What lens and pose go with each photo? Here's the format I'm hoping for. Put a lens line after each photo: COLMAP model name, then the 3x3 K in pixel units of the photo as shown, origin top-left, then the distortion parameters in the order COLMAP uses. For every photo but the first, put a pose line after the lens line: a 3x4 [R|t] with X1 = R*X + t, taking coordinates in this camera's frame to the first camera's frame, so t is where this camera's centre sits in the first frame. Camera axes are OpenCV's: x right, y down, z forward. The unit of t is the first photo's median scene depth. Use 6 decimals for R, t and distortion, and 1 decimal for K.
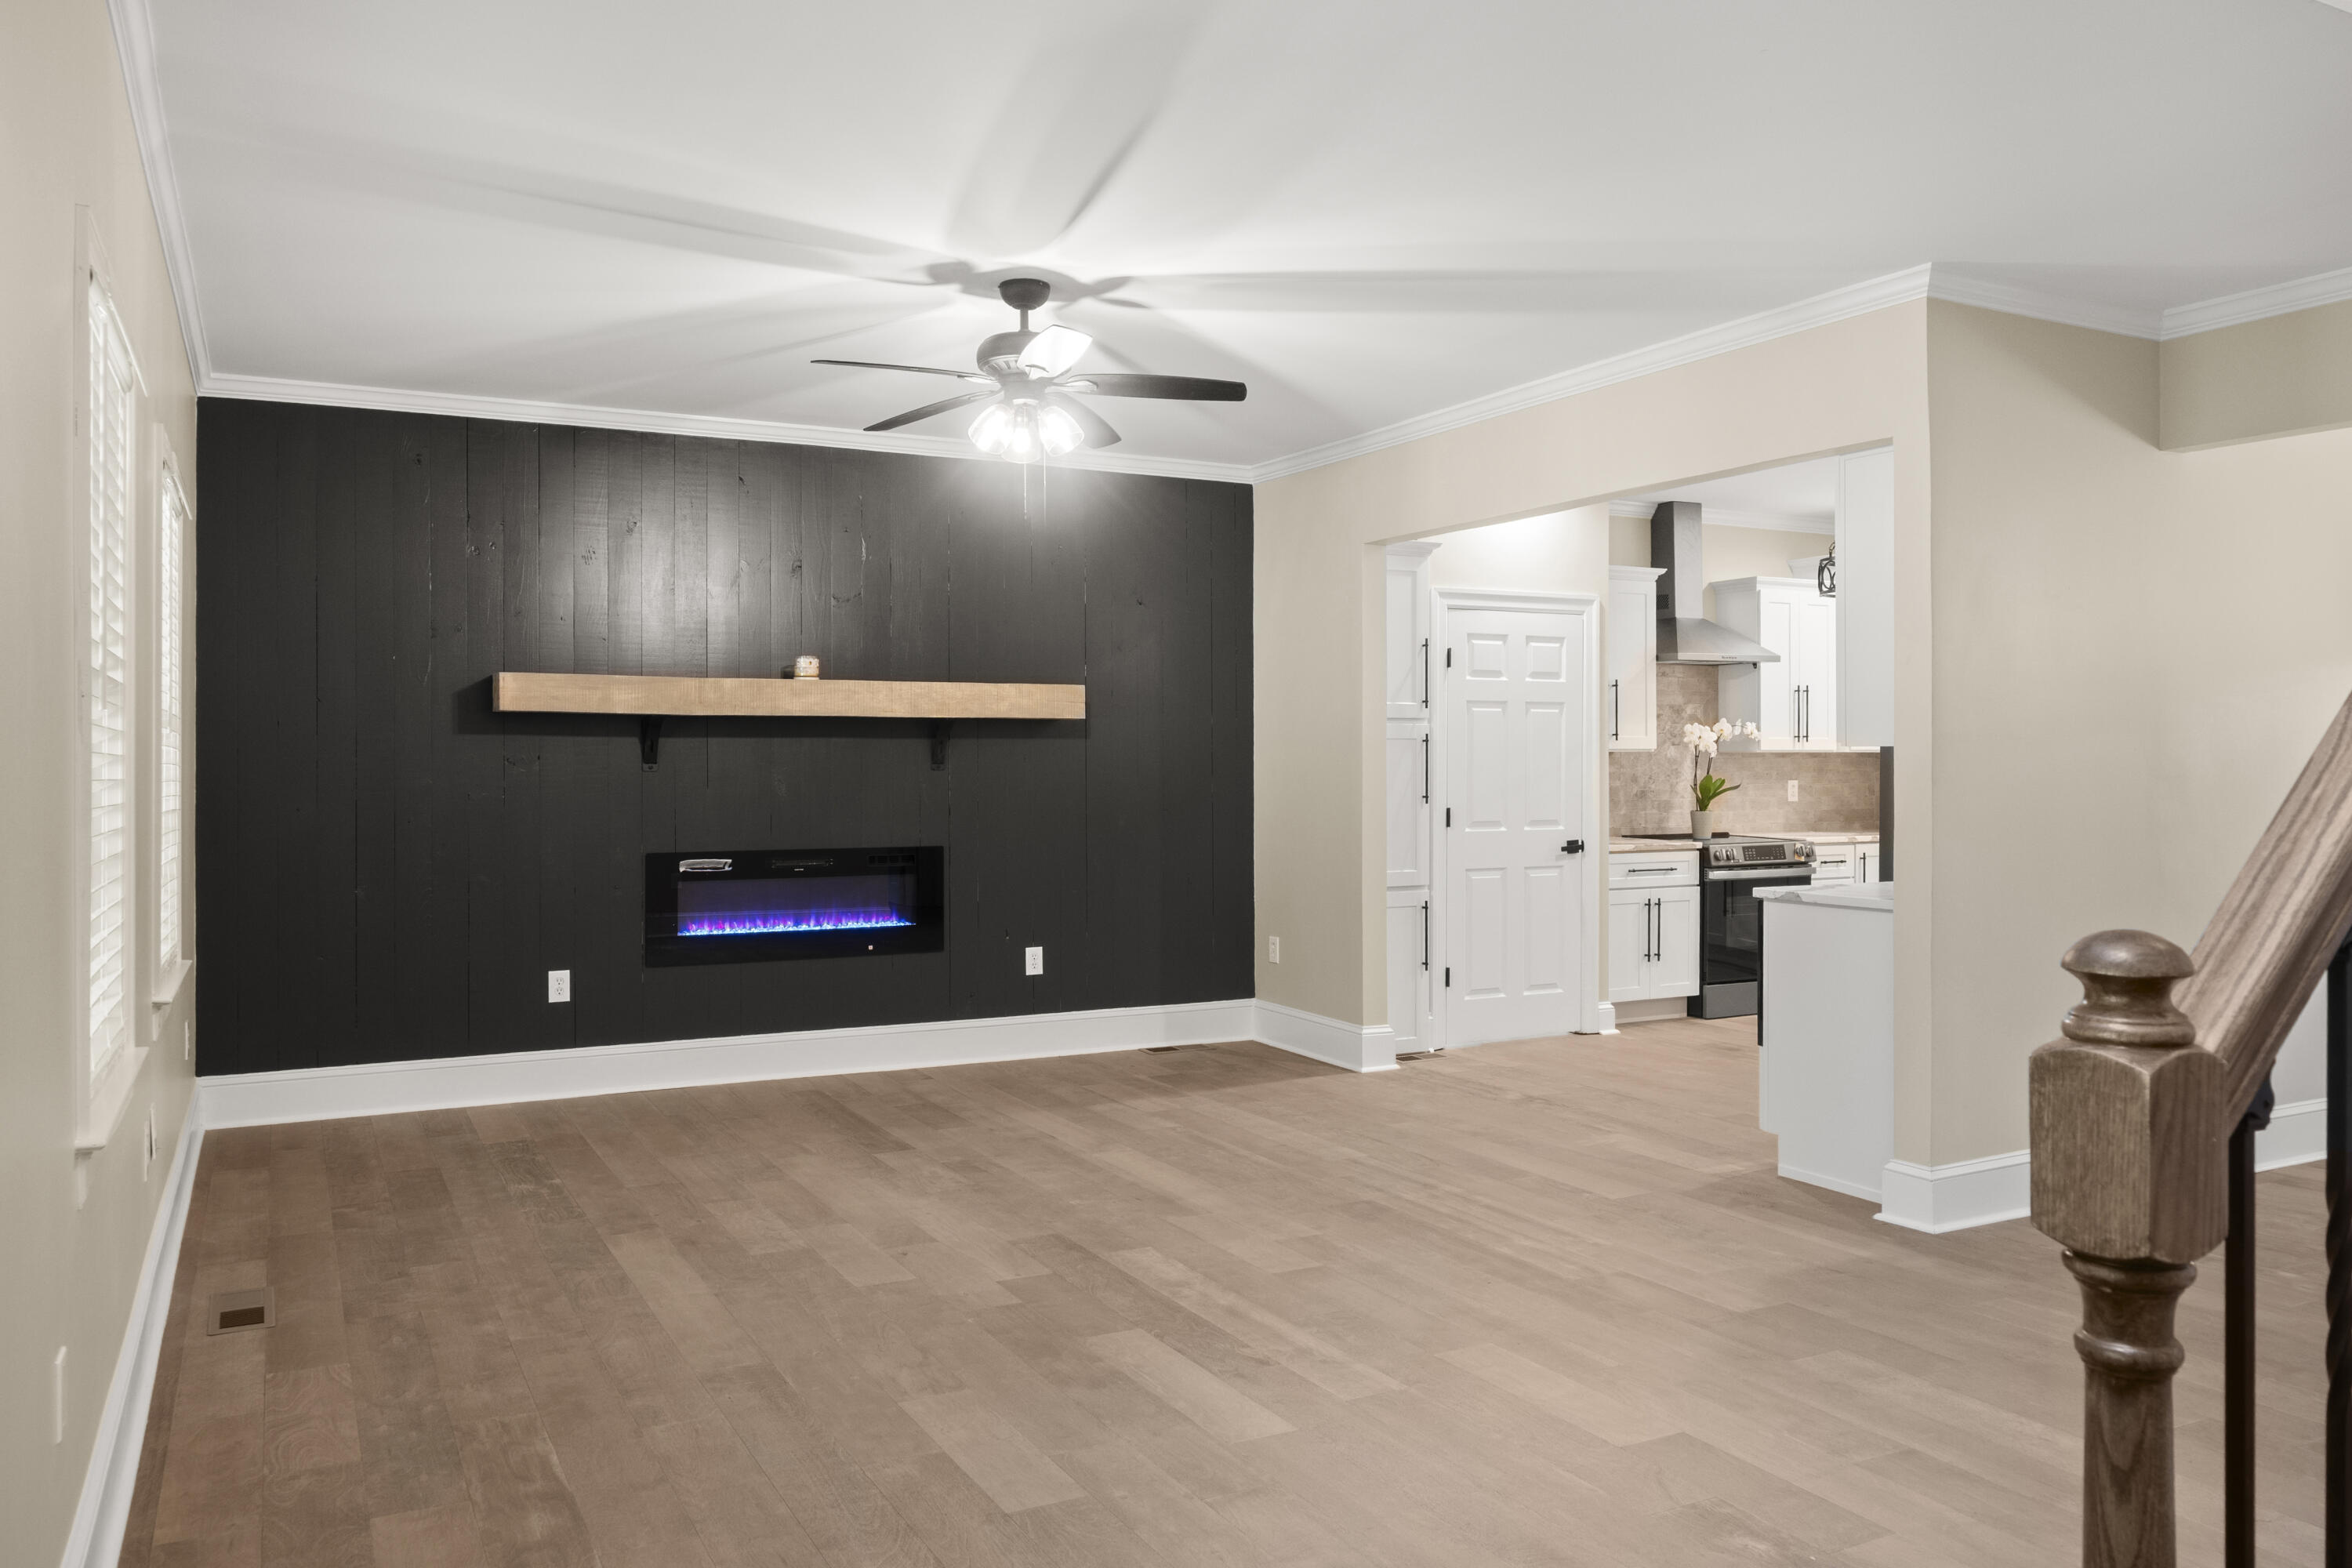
lens RADIAL K [[1711.3, 0, 1151.2], [0, 1711.3, 748.2], [0, 0, 1]] dist [-0.024470, 0.000435]
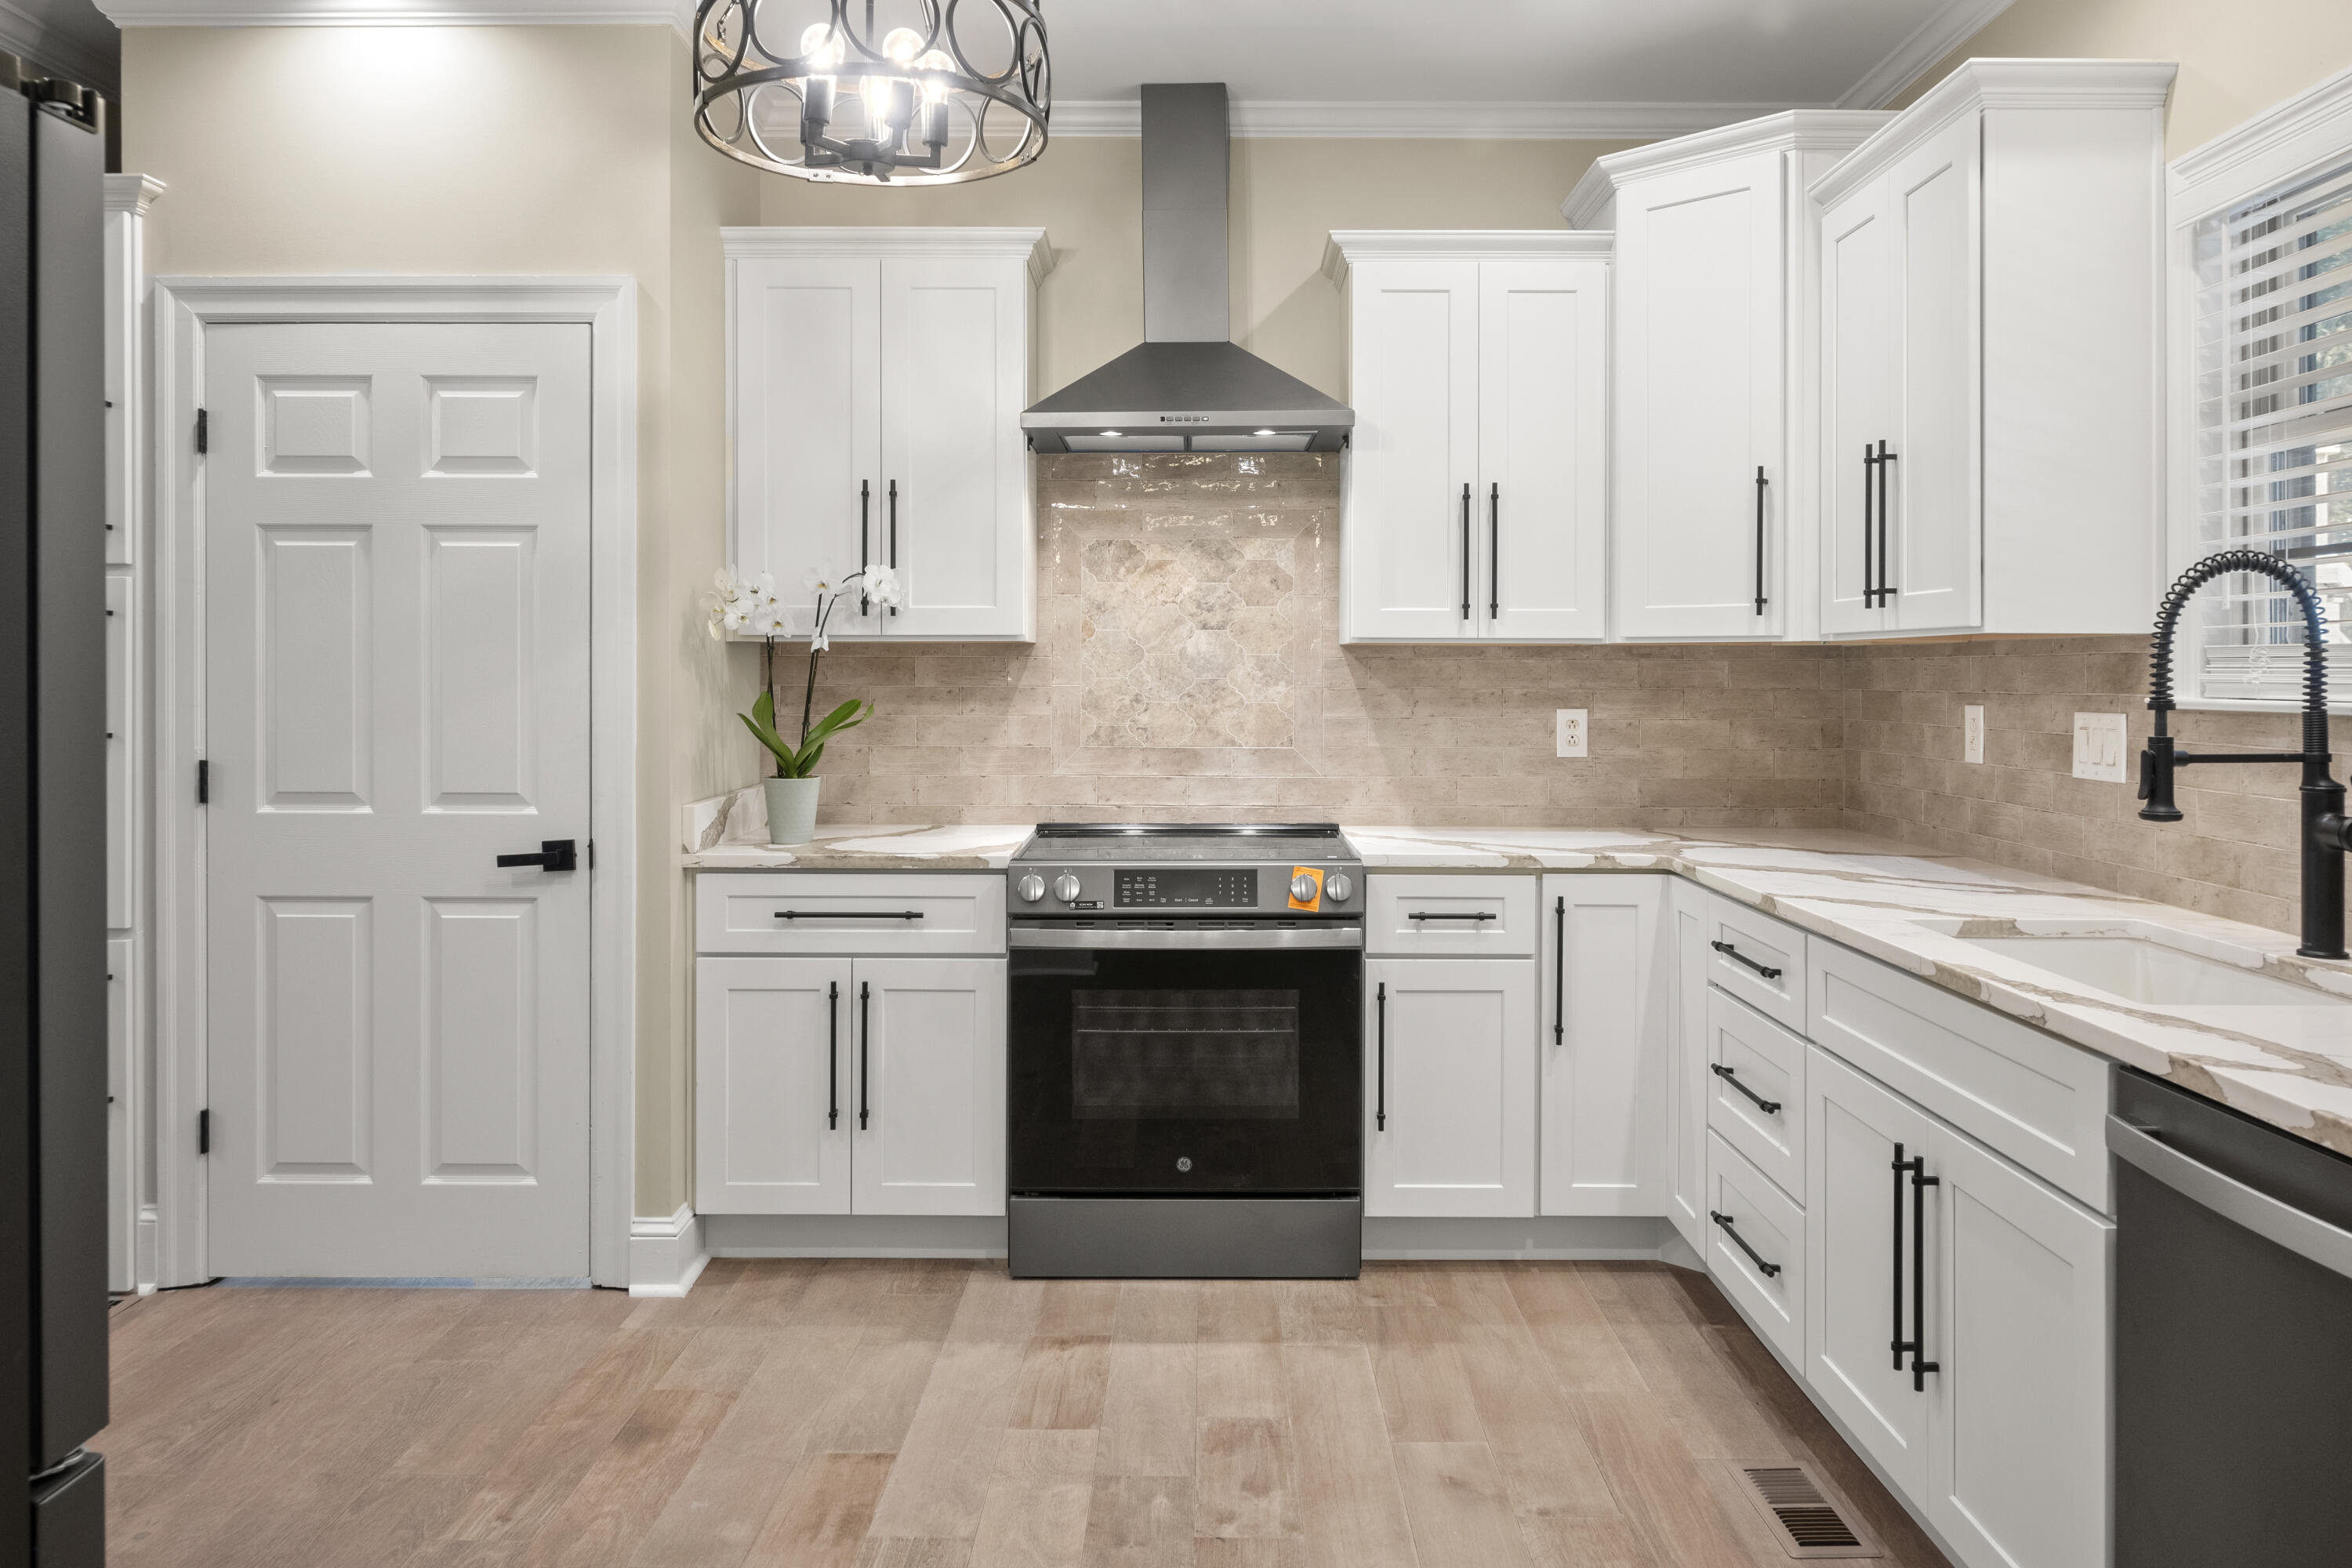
lens RADIAL K [[1611.3, 0, 1157.2], [0, 1611.3, 674.7], [0, 0, 1]] dist [-0.003805, -0.005939]
pose [[0.889083, 0.005018, -0.457719, 0.640086], [-0.001235, 0.999963, 0.008562, 0.008688], [0.457745, -0.007047, 0.889056, 0.791270]]
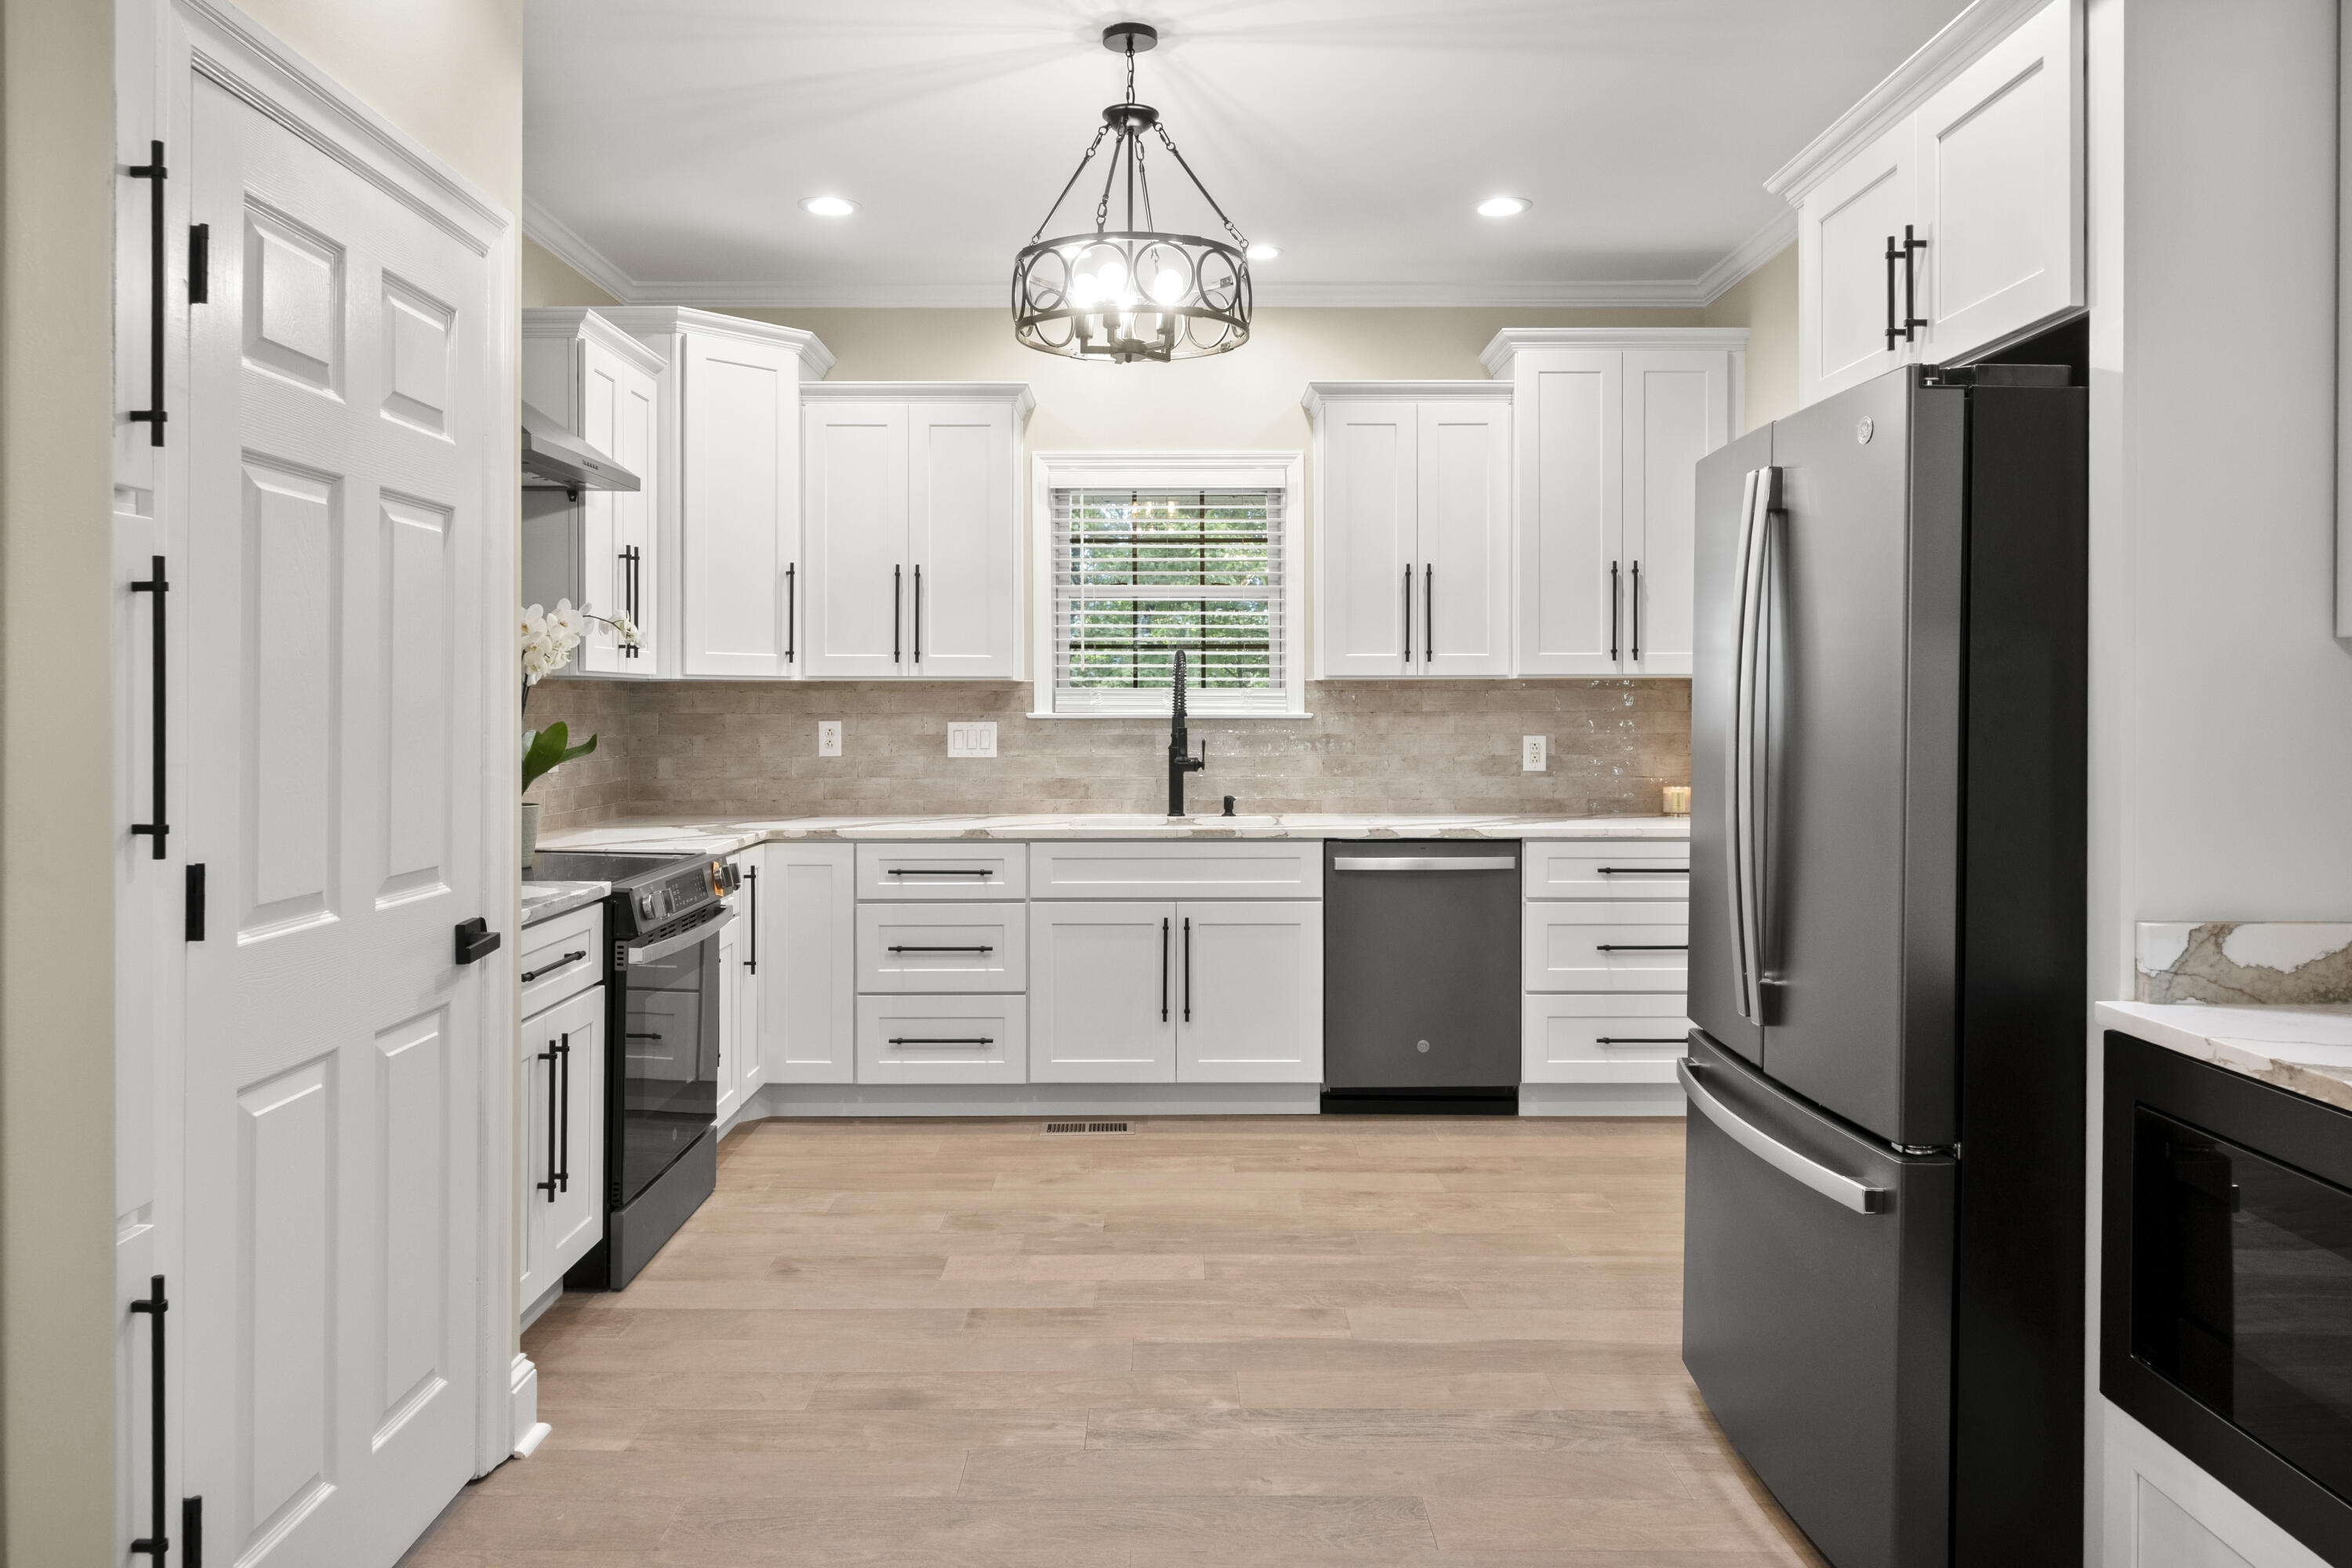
lens RADIAL K [[1611.3, 0, 1185.6], [0, 1611.3, 723.5], [0, 0, 1]] dist [-0.003805, -0.005939]
pose [[0.448010, -0.009468, 0.893979, 0.031484], [-0.007667, 0.999866, 0.014432, 0.010321], [-0.893996, -0.013320, 0.447877, 0.822666]]
